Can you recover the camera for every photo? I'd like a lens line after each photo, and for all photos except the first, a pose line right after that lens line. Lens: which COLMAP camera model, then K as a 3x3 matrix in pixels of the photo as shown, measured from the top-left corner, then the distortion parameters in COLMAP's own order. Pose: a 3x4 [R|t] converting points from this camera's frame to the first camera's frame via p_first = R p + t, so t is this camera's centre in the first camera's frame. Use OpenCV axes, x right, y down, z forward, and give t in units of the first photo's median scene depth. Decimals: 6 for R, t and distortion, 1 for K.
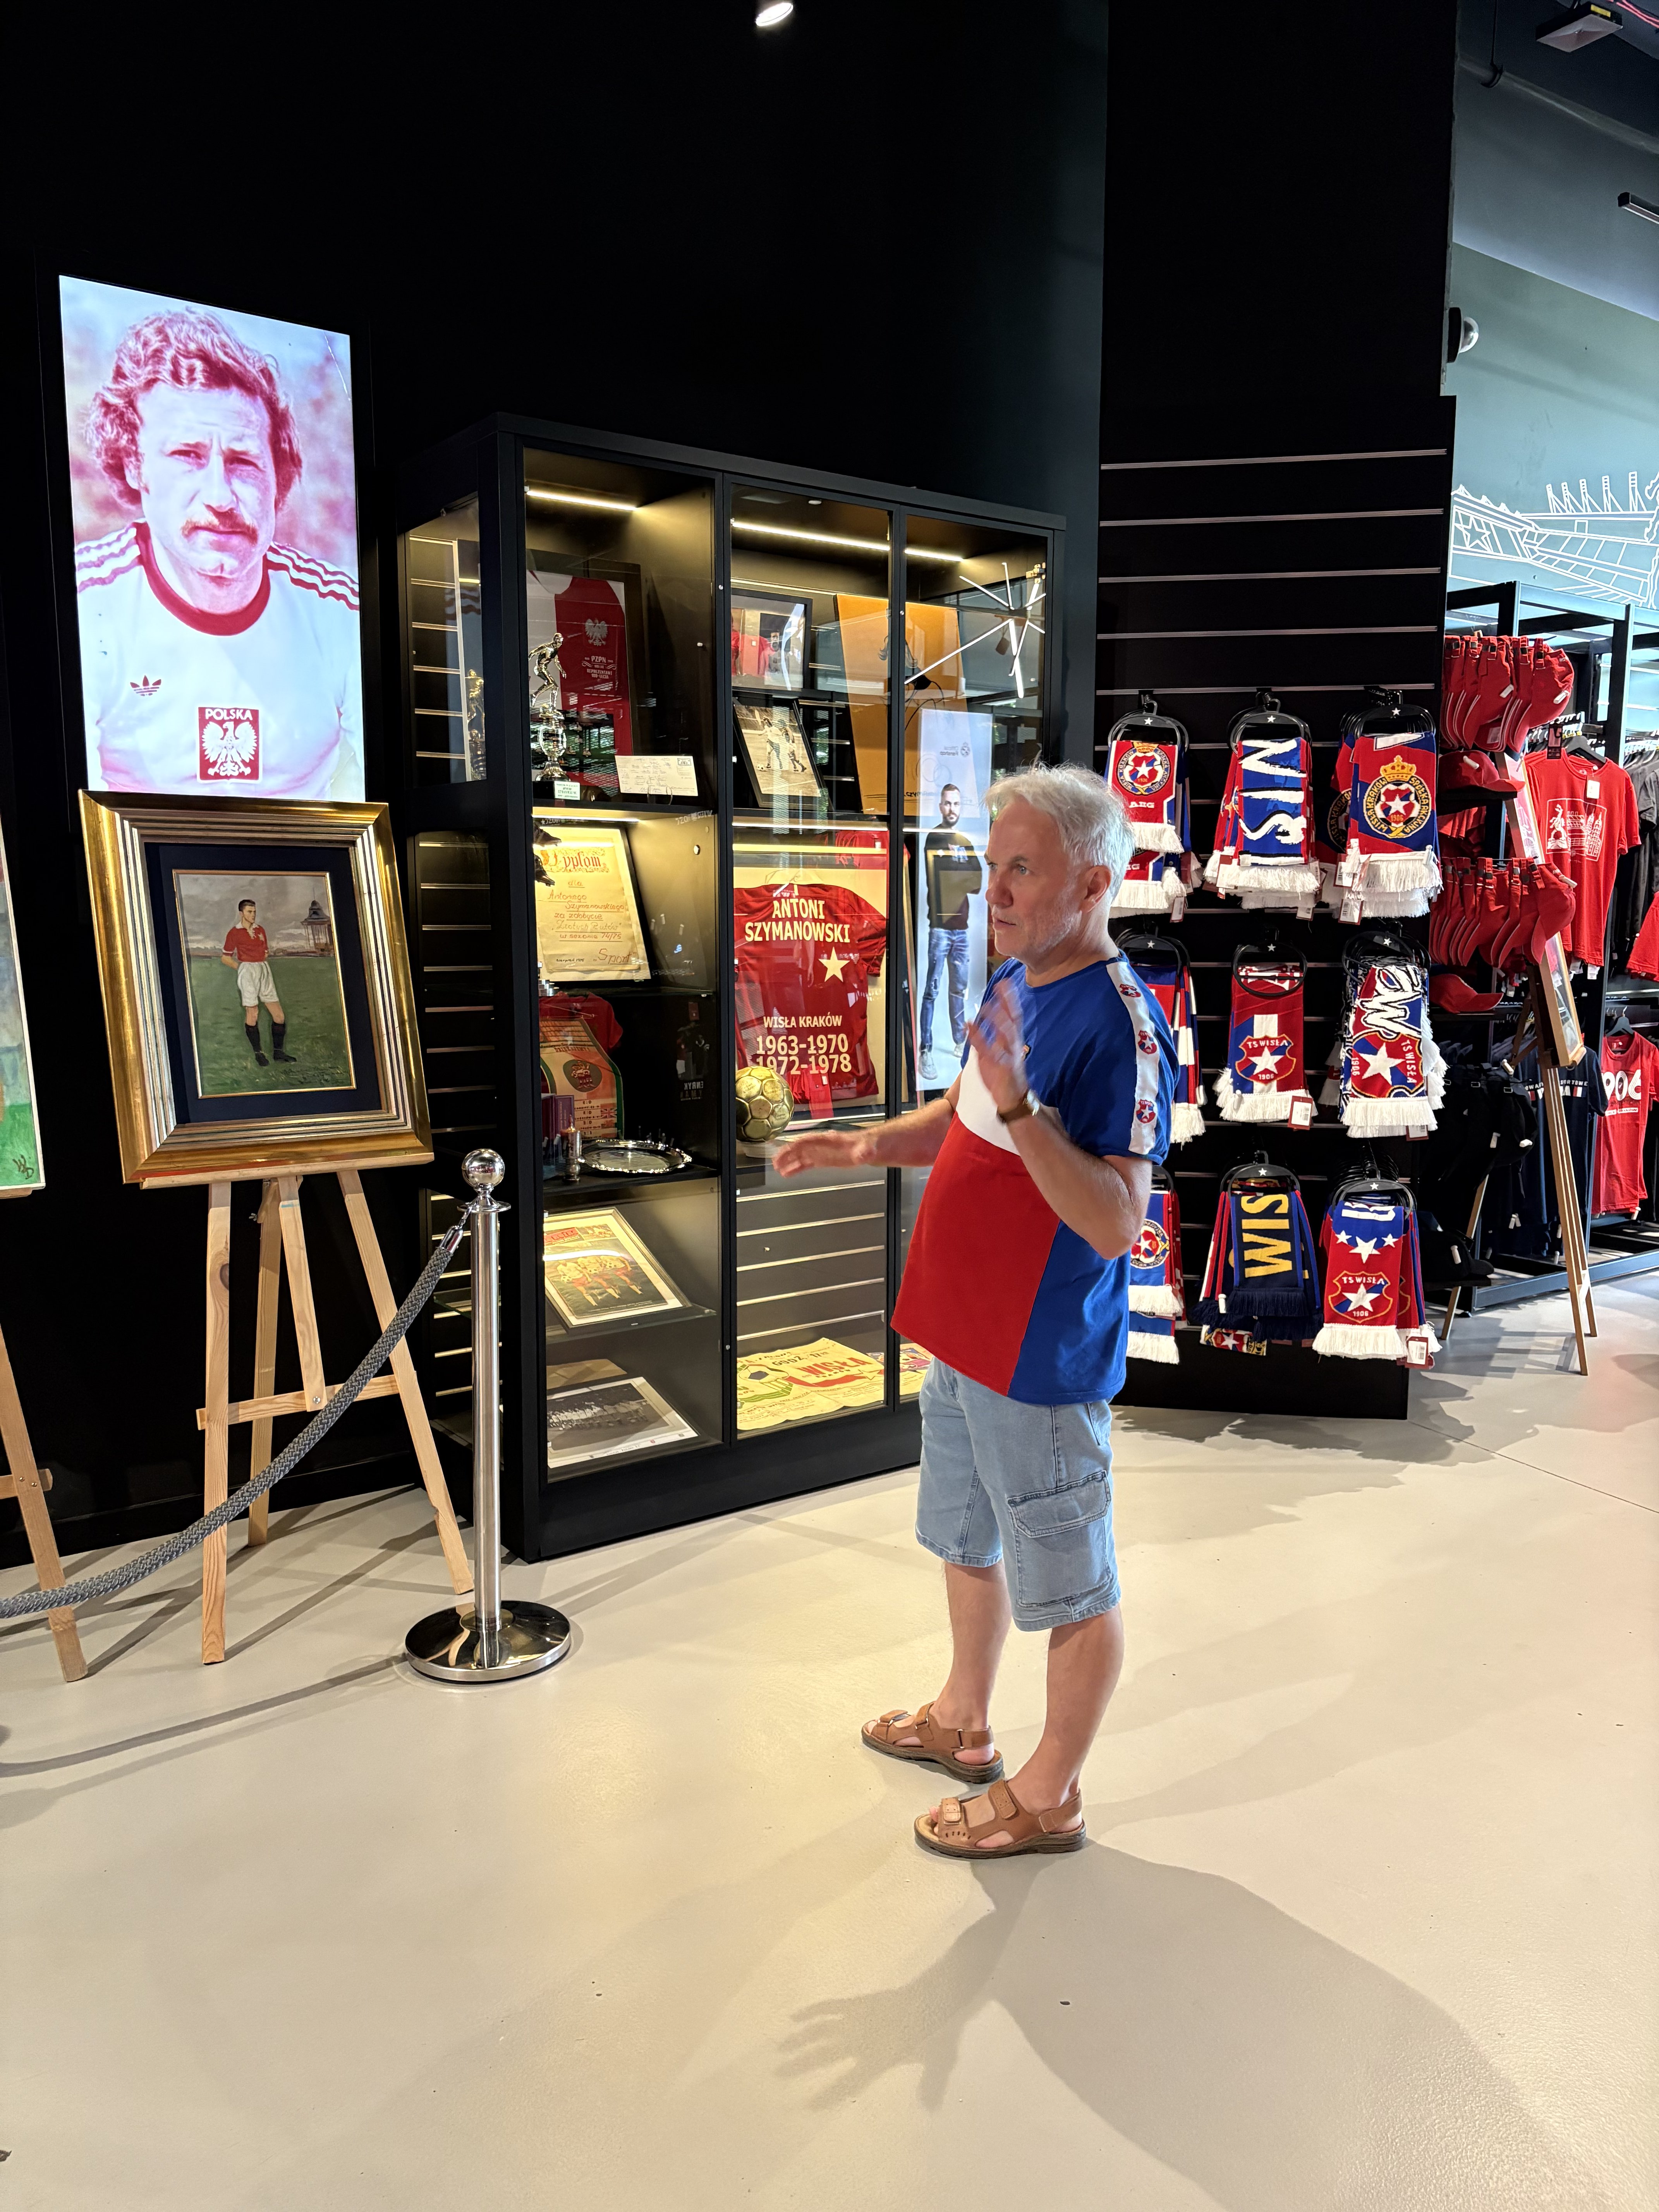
lens RADIAL K [[1651.3, 0, 839.0], [0, 1651.3, 1109.0], [0, 0, 1]] dist [0.060118, -0.056048]
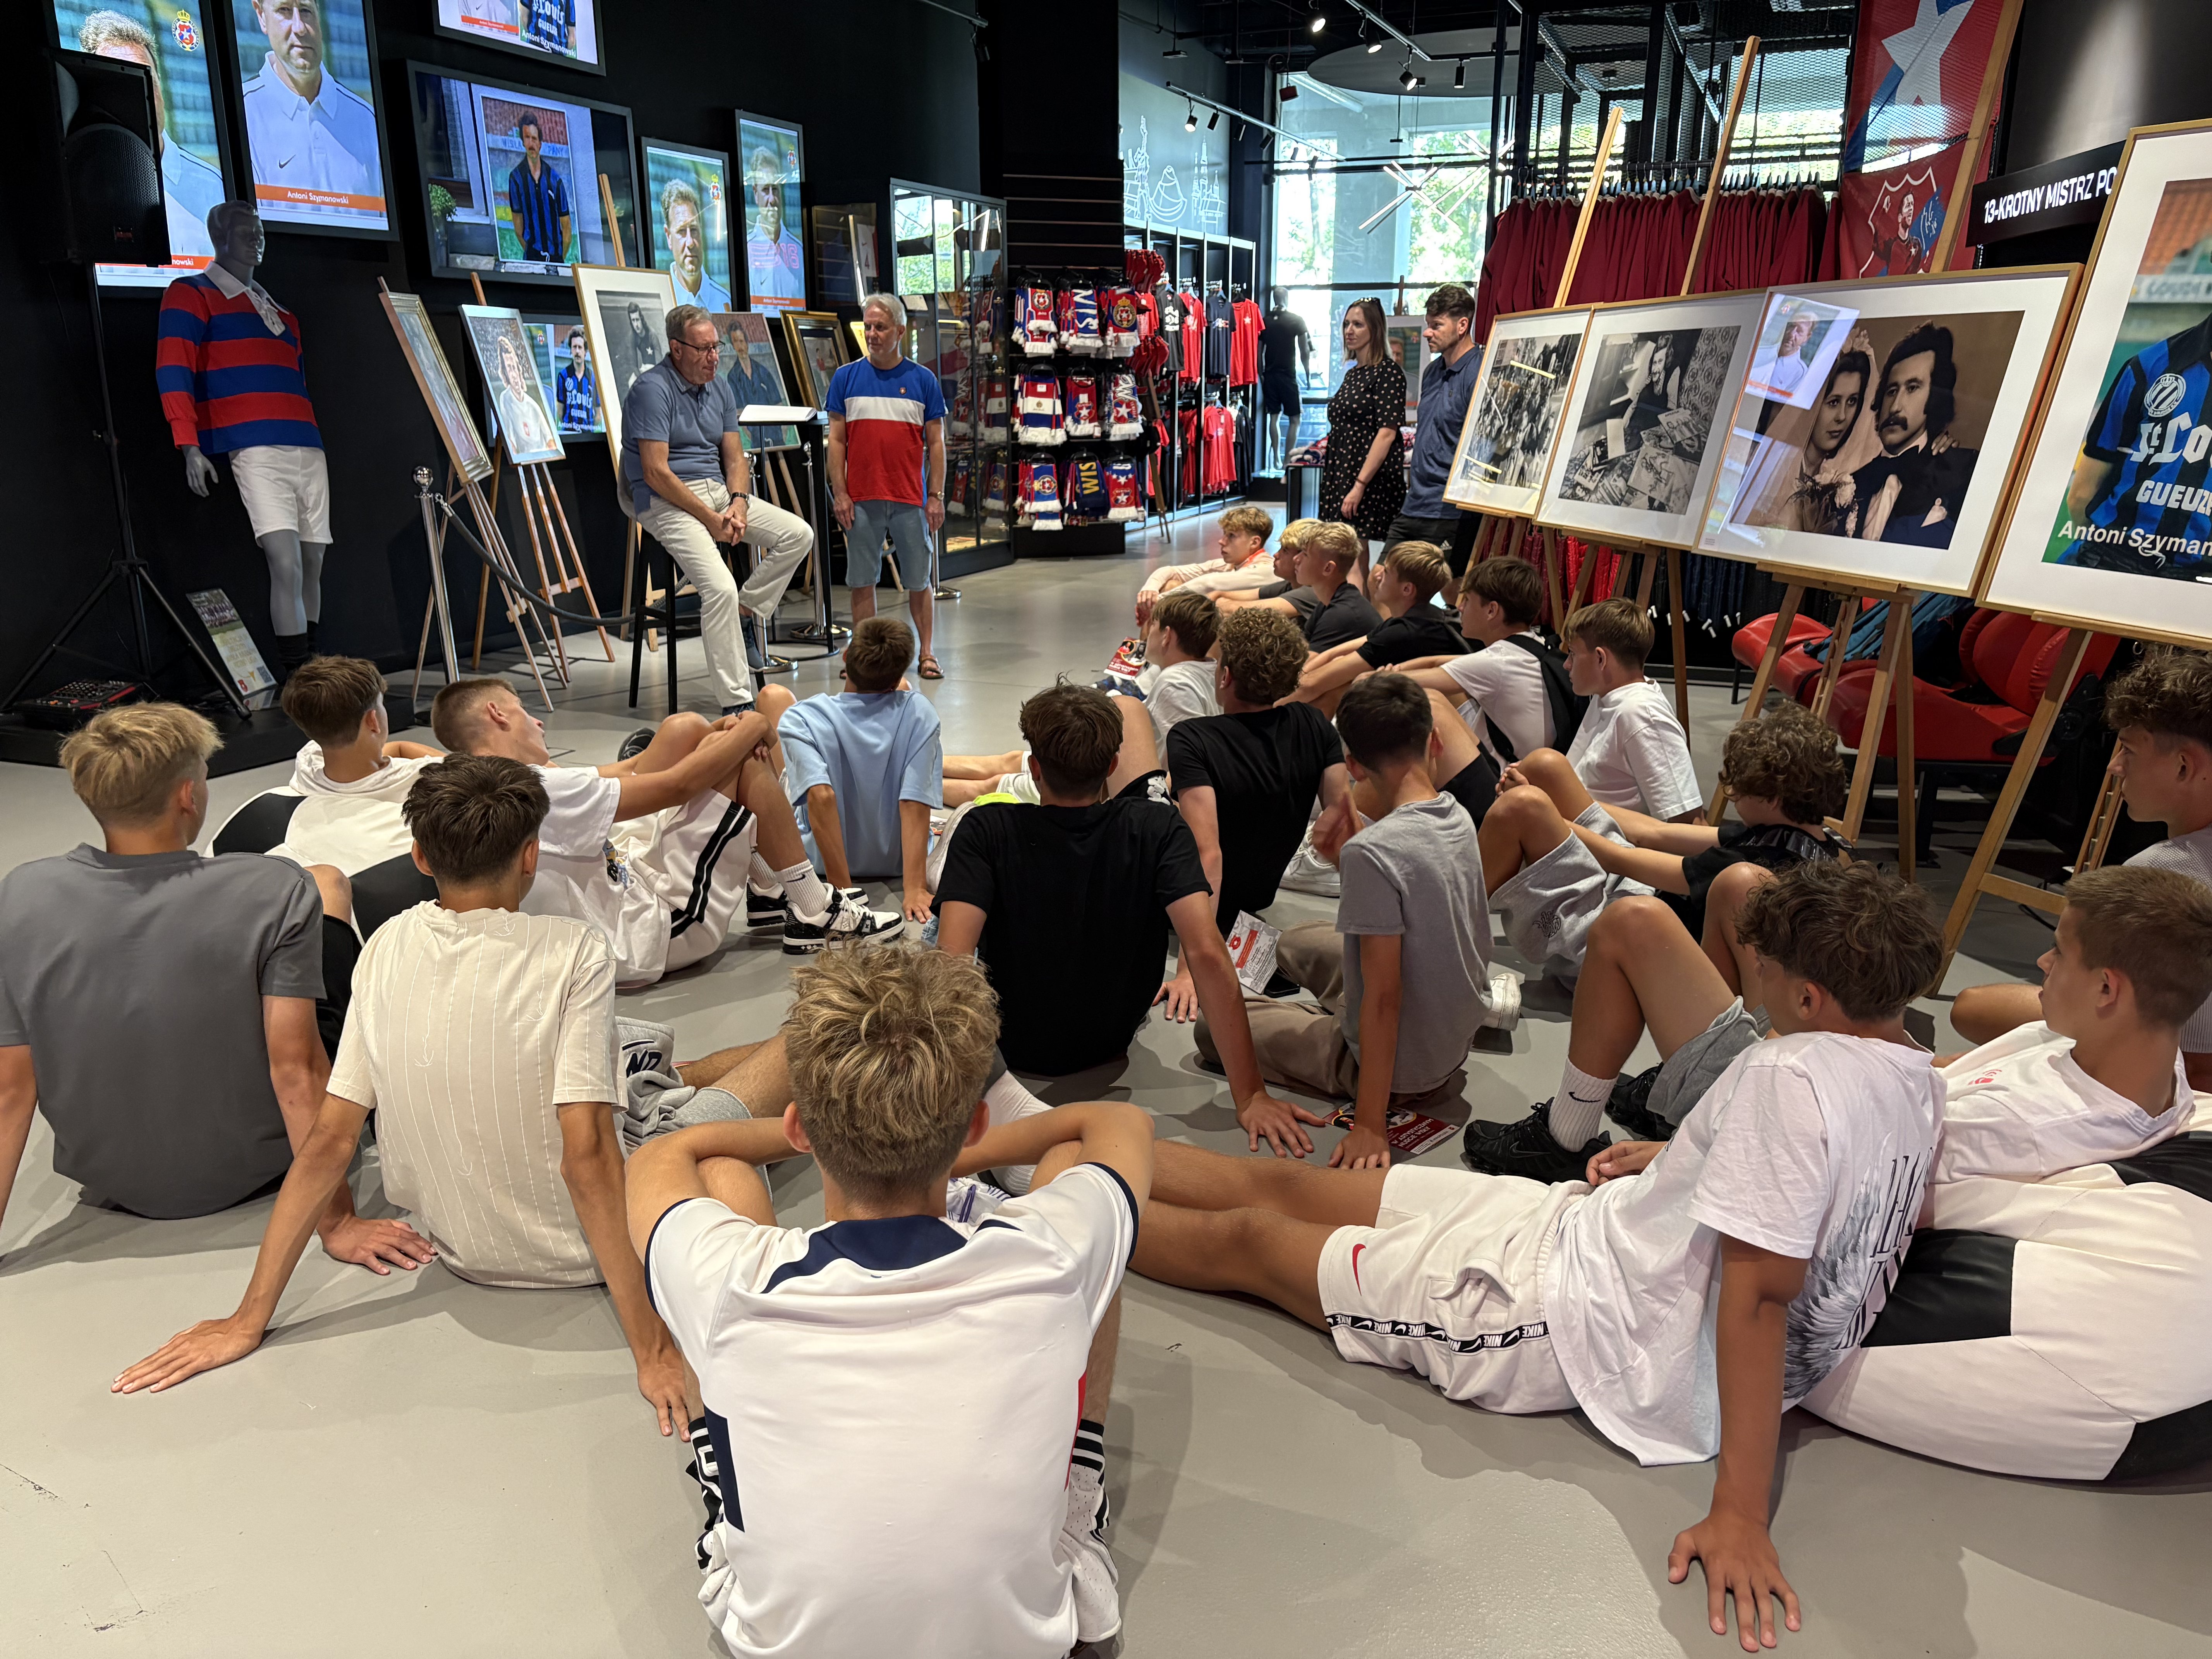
lens RADIAL K [[1651.3, 0, 1120.3], [0, 1651.3, 818.5], [0, 0, 1]] dist [0.060118, -0.056048]
pose [[0.851796, -0.144357, 0.503592, -1.170580], [0.072043, 0.984430, 0.160335, 0.198445], [-0.518896, -0.100292, 0.848933, -1.422486]]
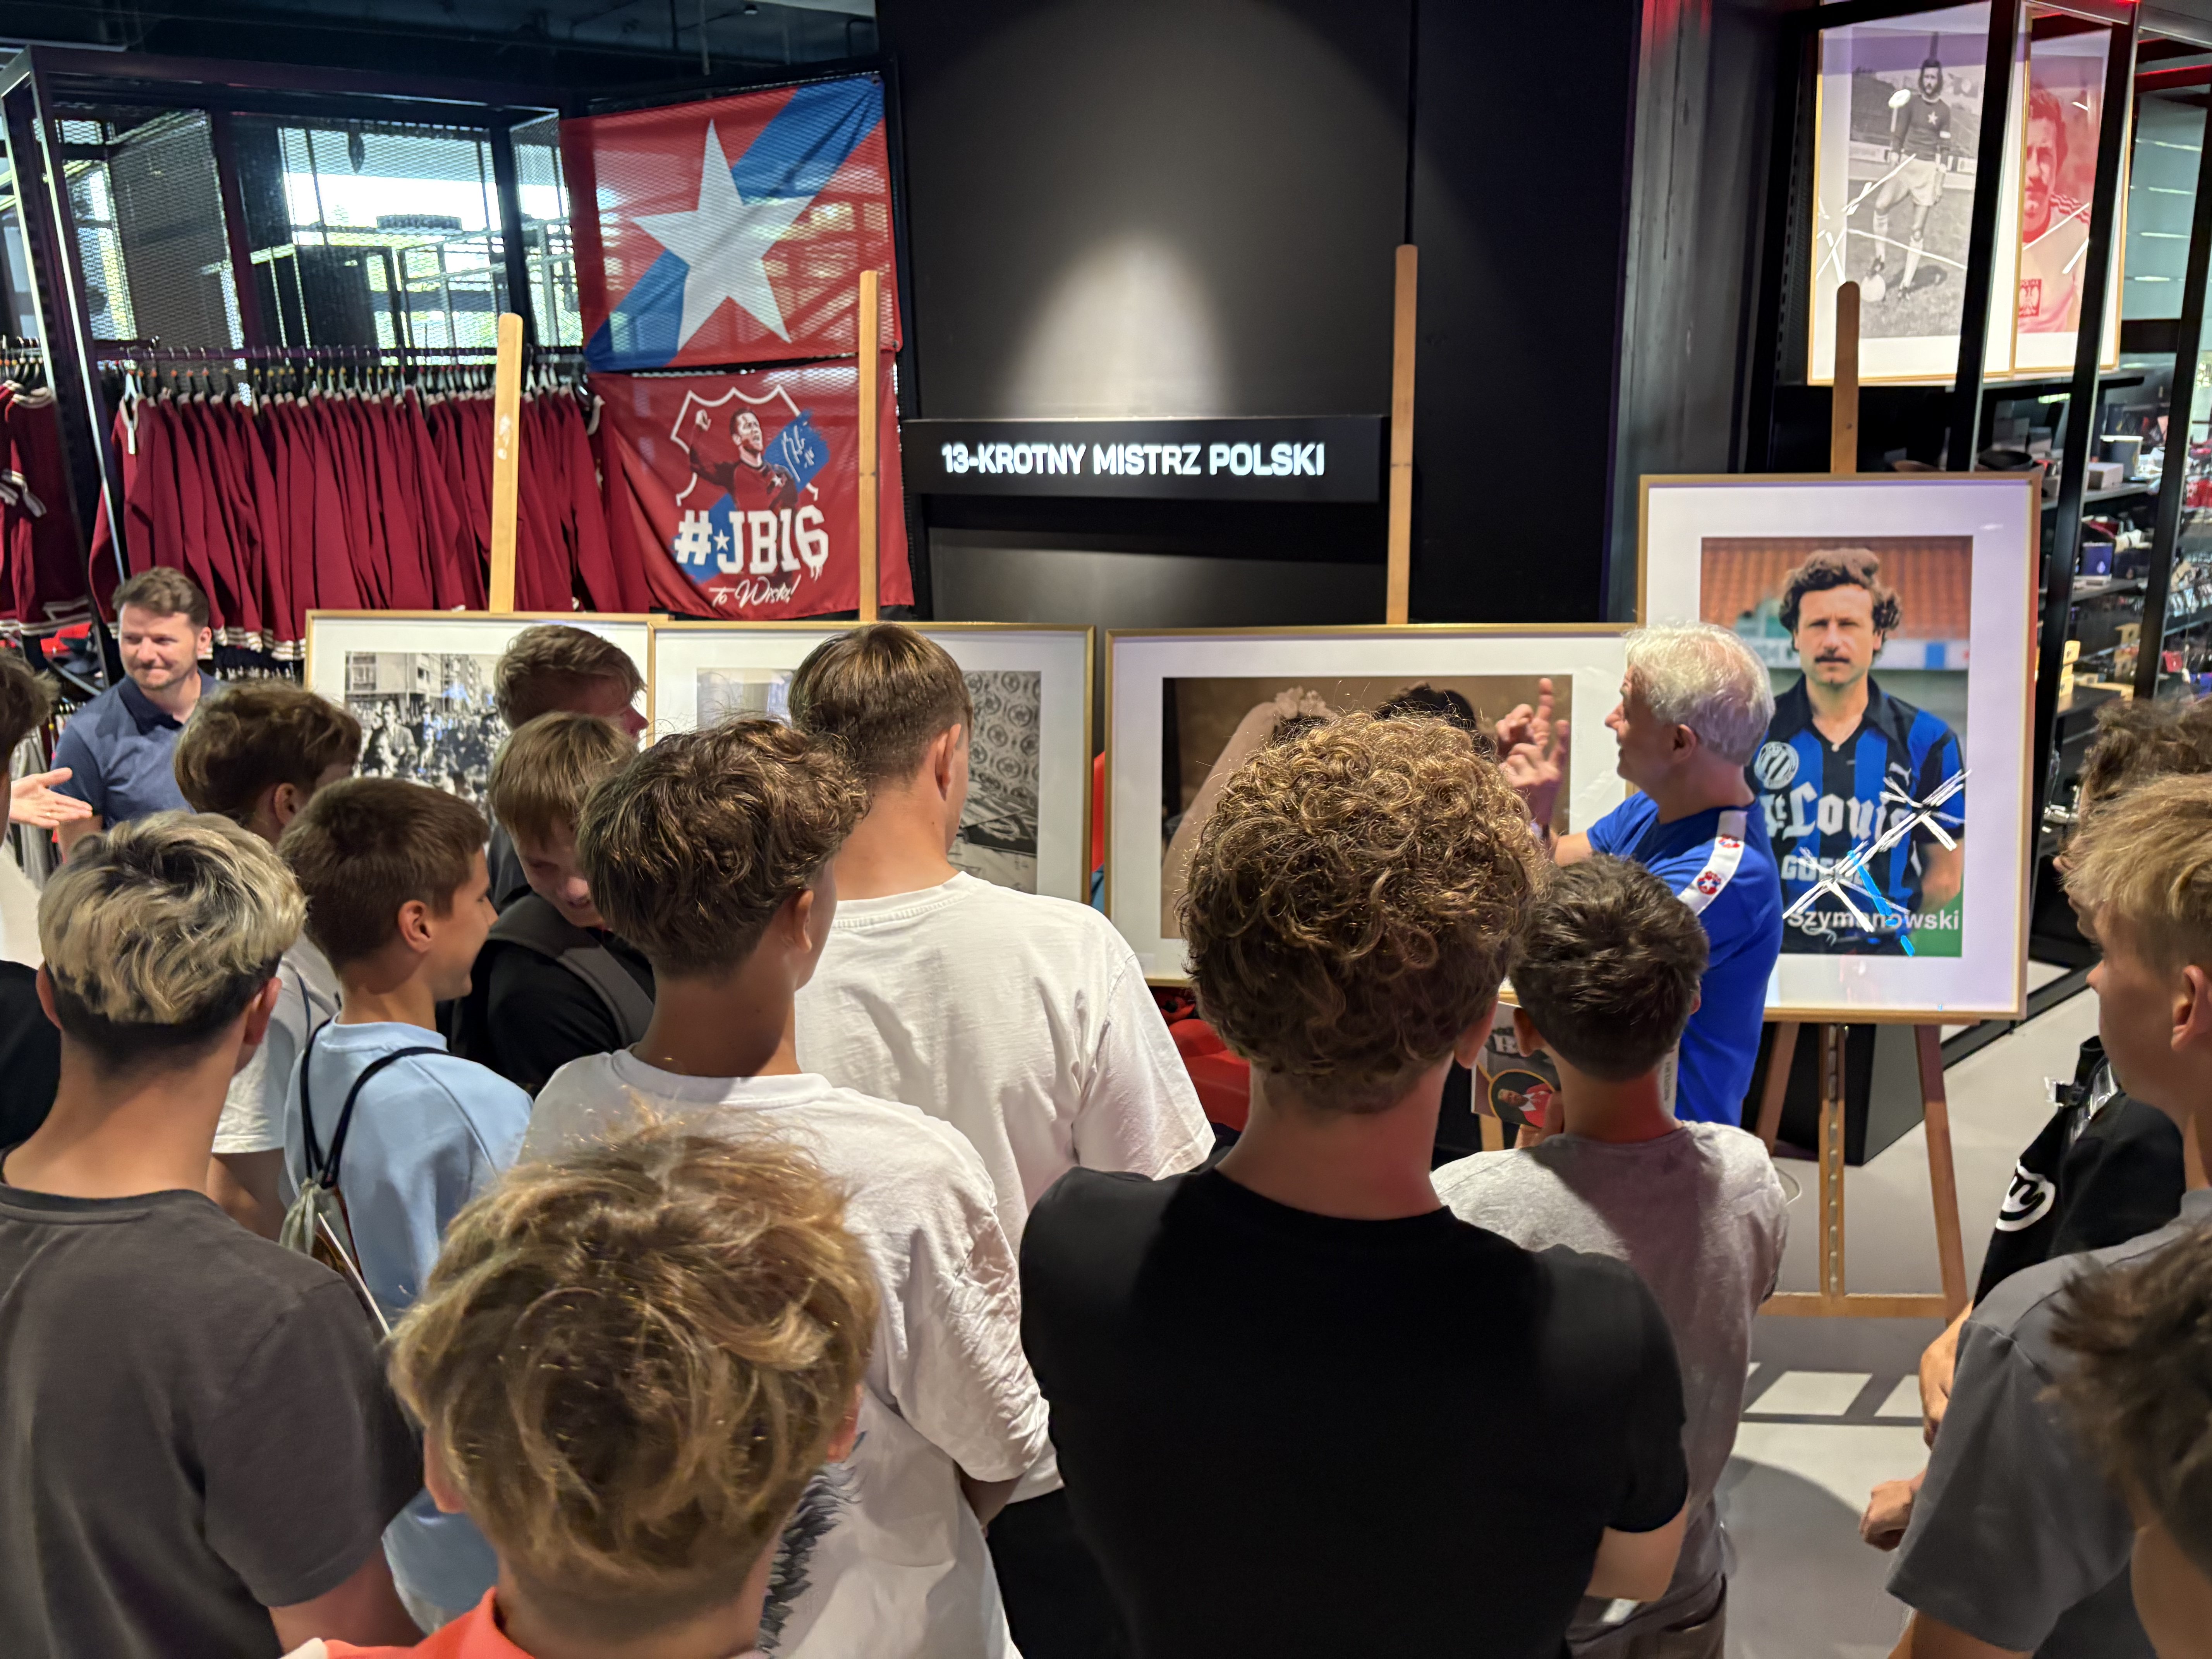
lens RADIAL K [[1651.3, 0, 1097.4], [0, 1651.3, 829.5], [0, 0, 1]] dist [0.060118, -0.056048]
pose [[-0.069000, -0.272339, 0.959724, -1.022957], [0.152542, 0.947824, 0.279929, -0.049332], [-0.985885, 0.165713, -0.023857, -0.701303]]
